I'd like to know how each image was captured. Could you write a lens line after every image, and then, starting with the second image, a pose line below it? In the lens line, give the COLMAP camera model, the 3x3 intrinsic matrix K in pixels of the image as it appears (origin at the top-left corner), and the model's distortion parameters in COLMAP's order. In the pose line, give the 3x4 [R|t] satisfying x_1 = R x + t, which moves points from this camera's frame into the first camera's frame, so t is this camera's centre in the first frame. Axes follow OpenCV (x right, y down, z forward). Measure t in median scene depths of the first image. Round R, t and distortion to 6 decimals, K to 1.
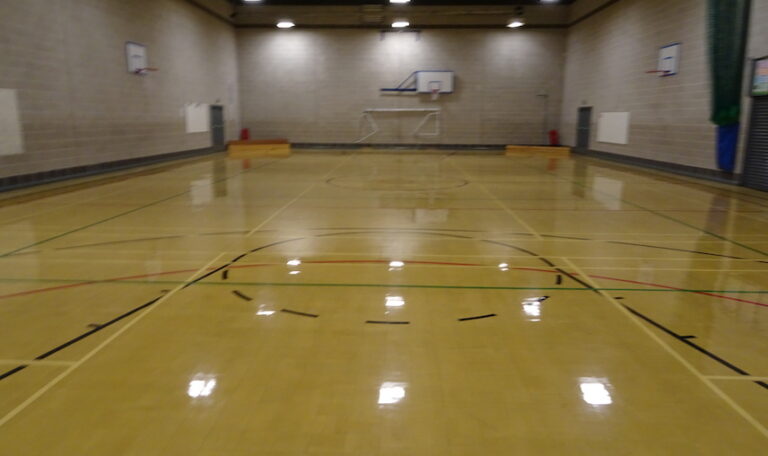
lens RADIAL K [[547.4, 0, 384.0], [0, 547.4, 228.0], [0, 0, 1]] dist [0.002942, -0.000570]
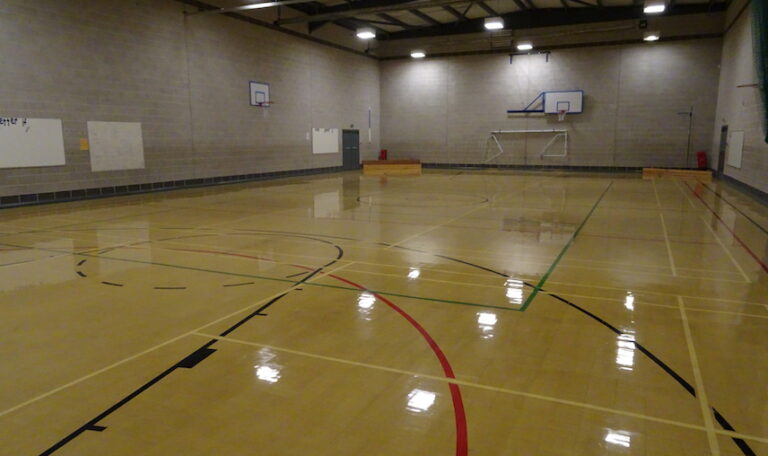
lens RADIAL K [[547.4, 0, 384.0], [0, 547.4, 228.0], [0, 0, 1]] dist [0.002942, -0.000570]
pose [[0.919429, 0.056056, -0.389239, 0.191308], [-0.070228, 0.997283, -0.022263, 0.000758], [0.386934, 0.047804, 0.920868, -0.011592]]
